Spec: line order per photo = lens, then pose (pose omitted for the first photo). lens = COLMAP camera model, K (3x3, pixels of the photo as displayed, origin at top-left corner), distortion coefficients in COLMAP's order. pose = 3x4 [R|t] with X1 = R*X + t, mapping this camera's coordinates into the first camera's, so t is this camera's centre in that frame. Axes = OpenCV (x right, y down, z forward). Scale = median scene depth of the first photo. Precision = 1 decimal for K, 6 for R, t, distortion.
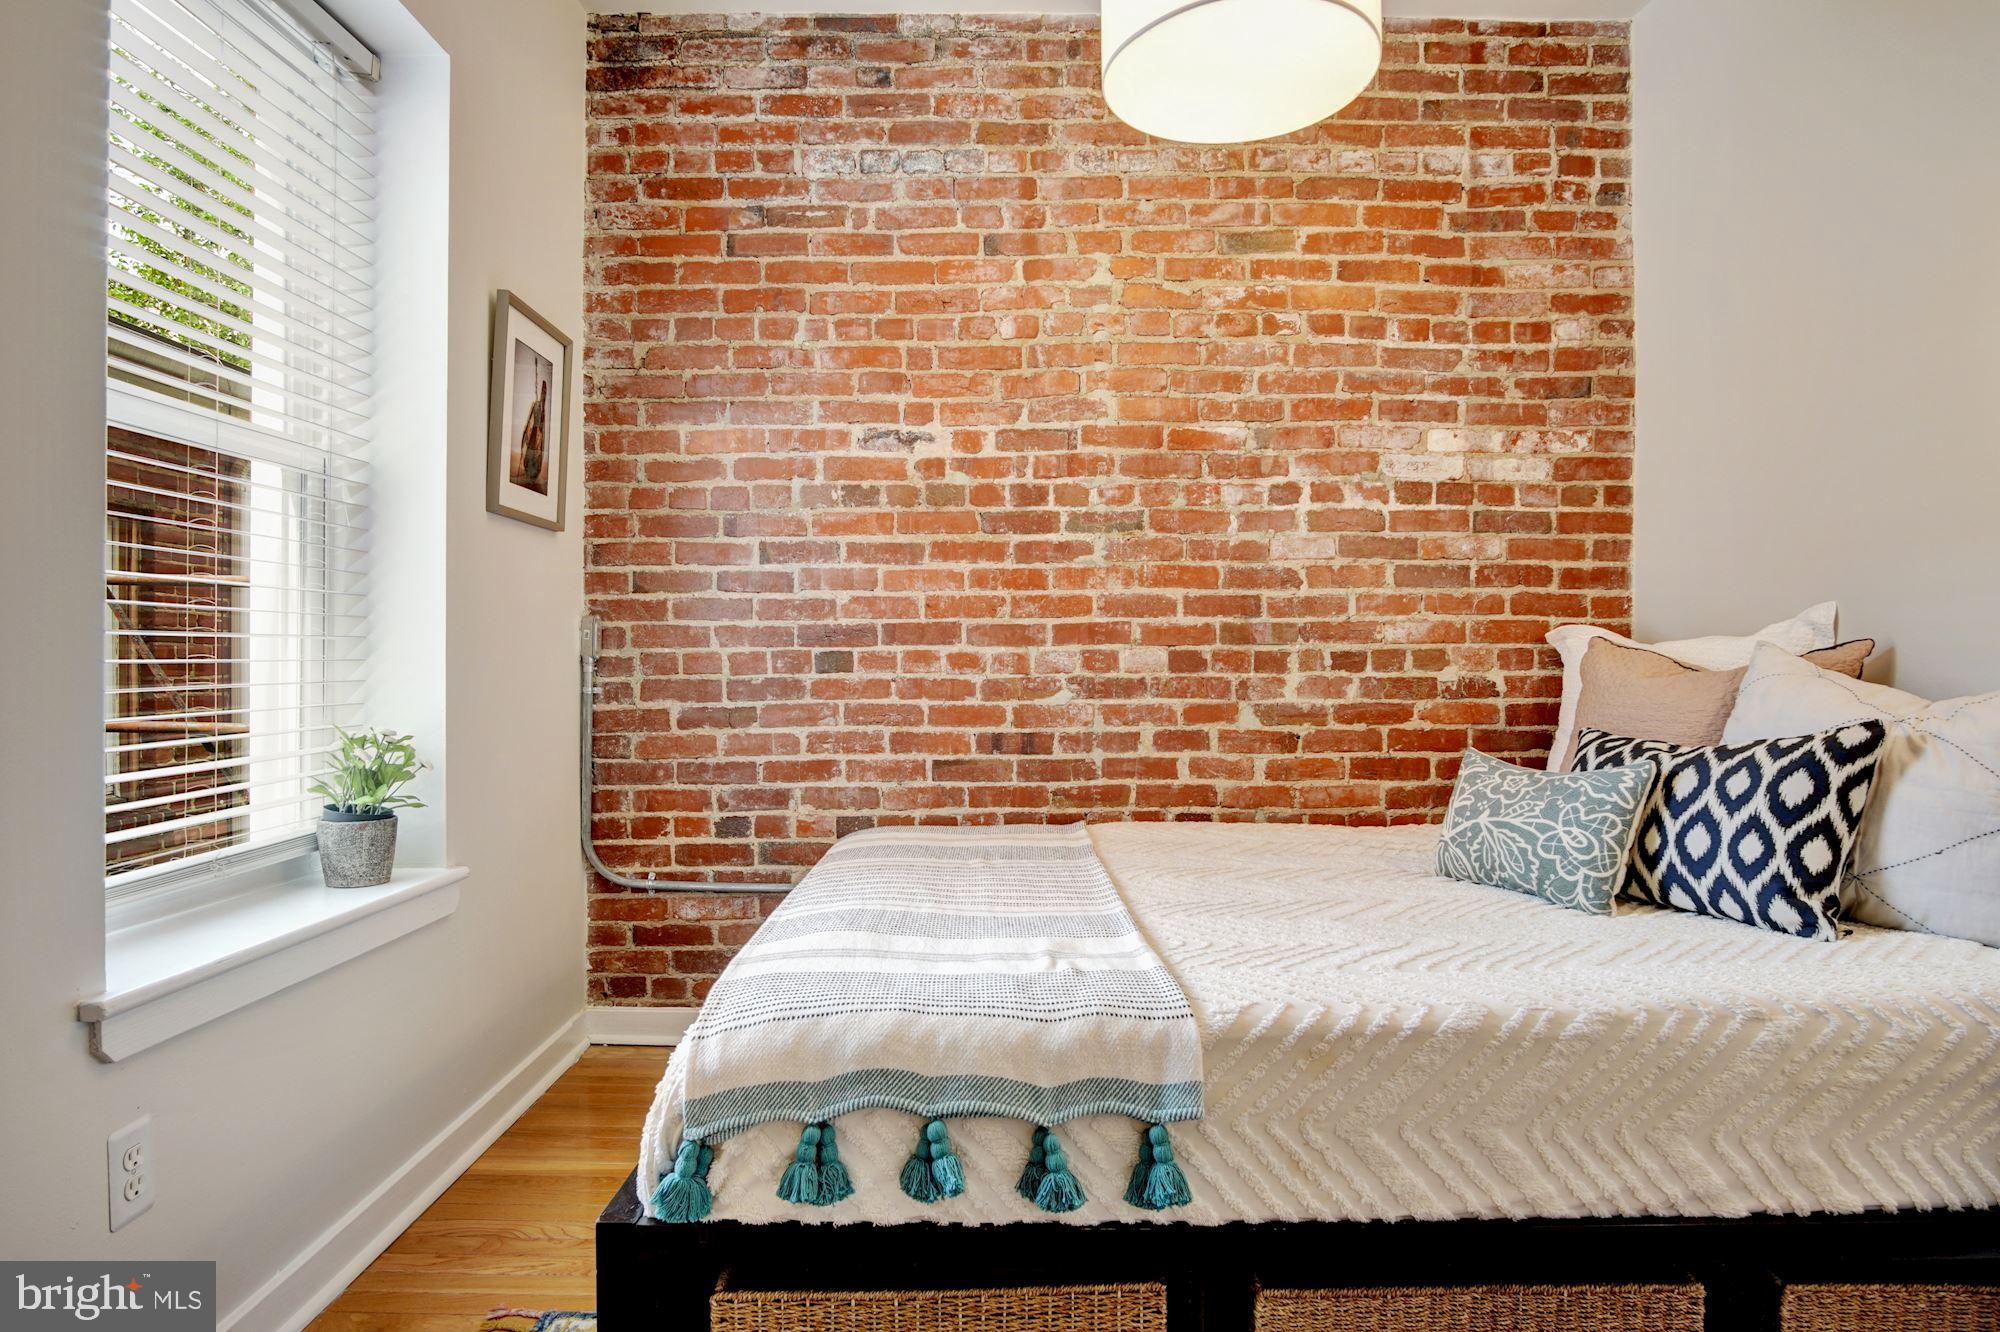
lens RADIAL K [[1083.5, 0, 1011.8], [0, 1083.5, 664.1], [0, 0, 1]] dist [-0.025599, 0.008229]
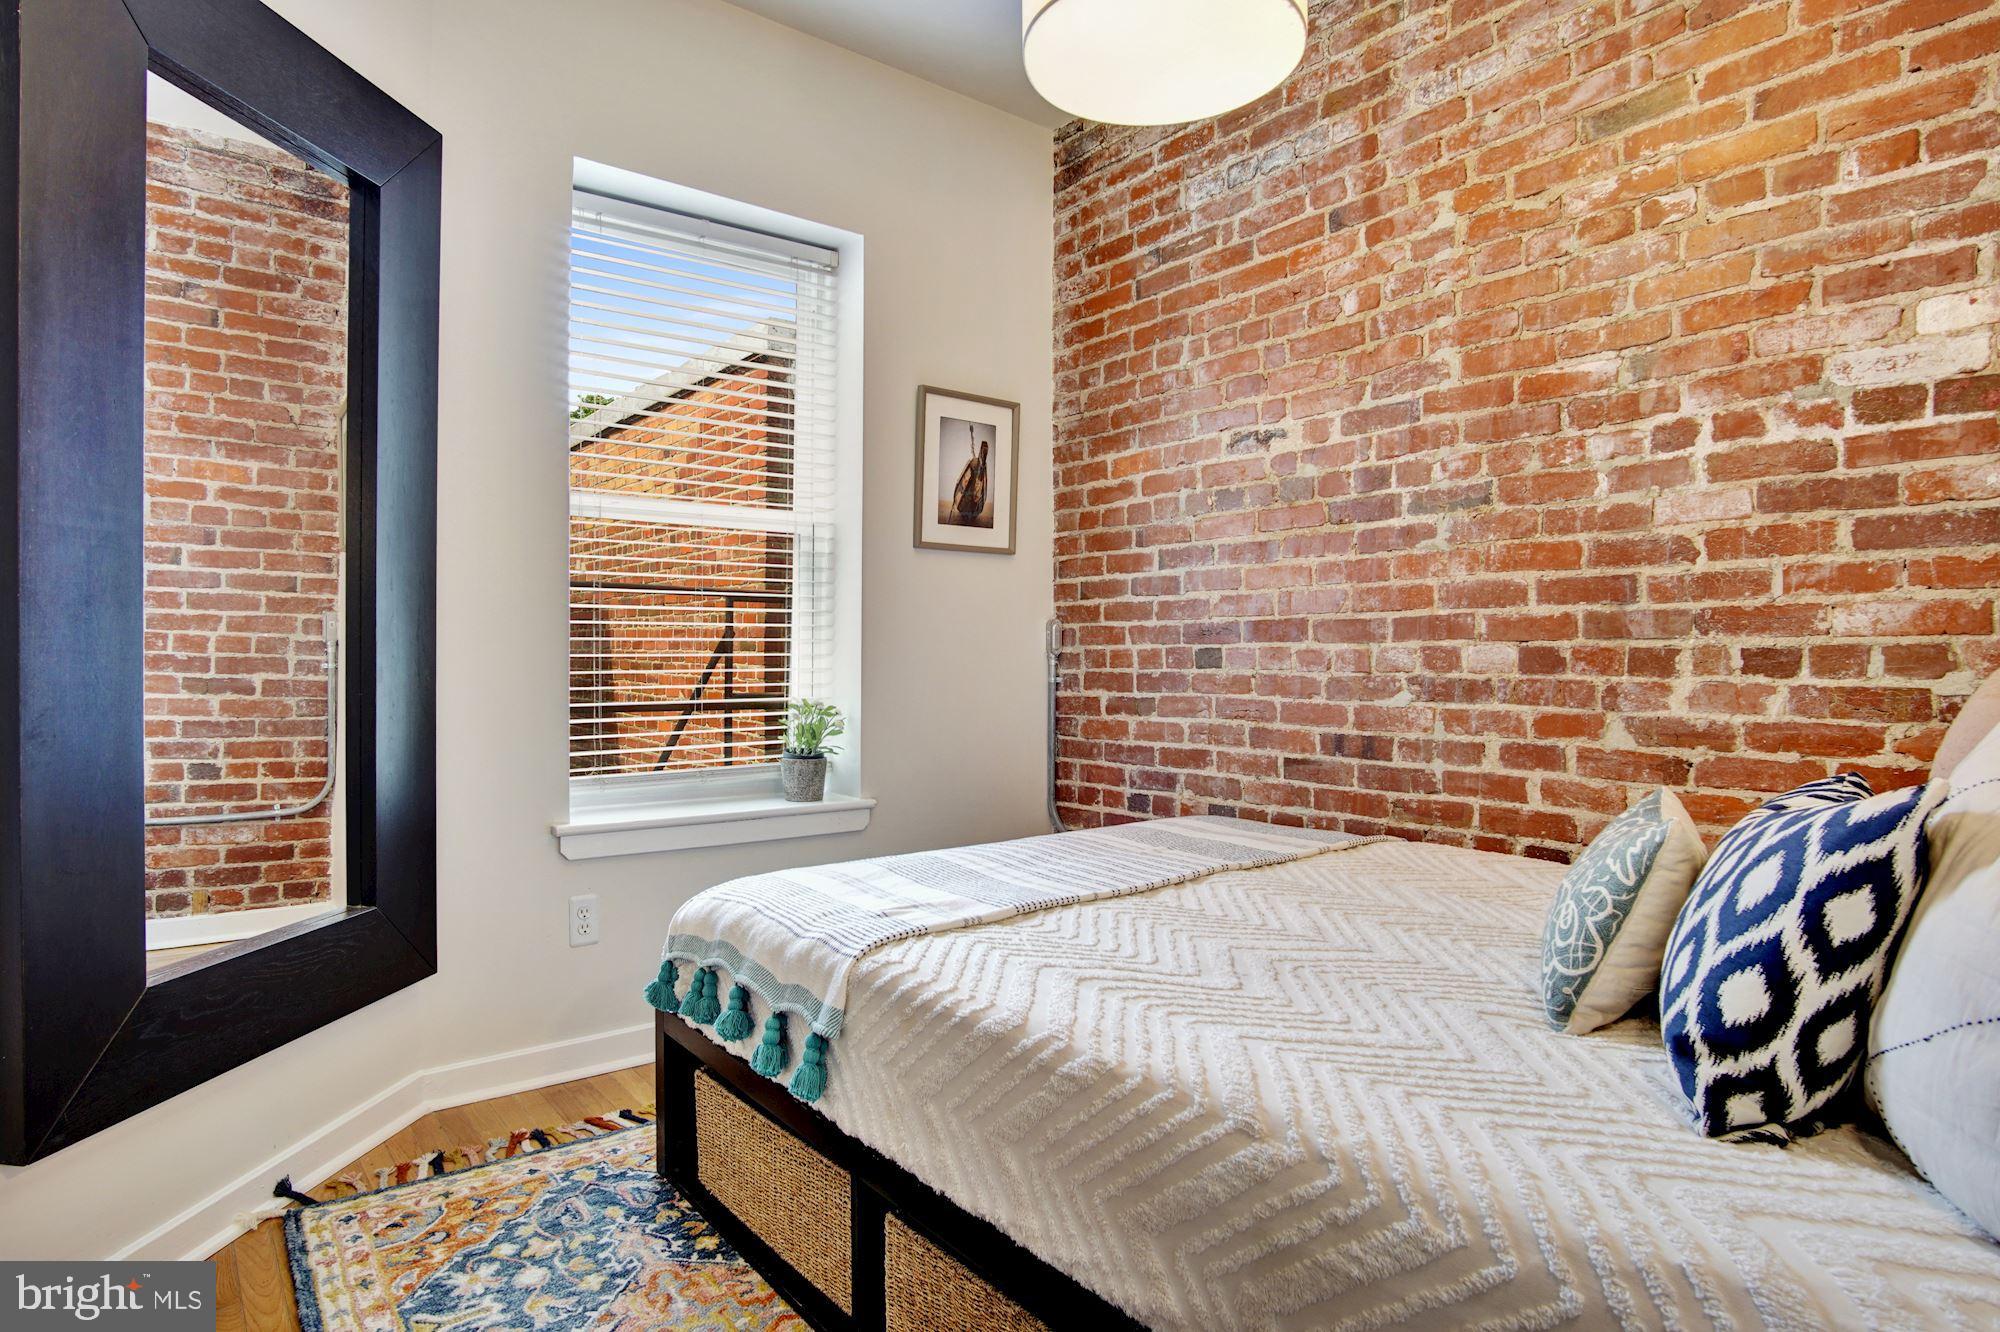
lens RADIAL K [[1083.5, 0, 999.3], [0, 1083.5, 667.0], [0, 0, 1]] dist [-0.025599, 0.008229]
pose [[0.623761, 0.013071, -0.781506, 0.542049], [-0.007525, 0.999914, 0.010717, -0.003072], [0.781579, -0.000804, 0.623806, 0.177125]]
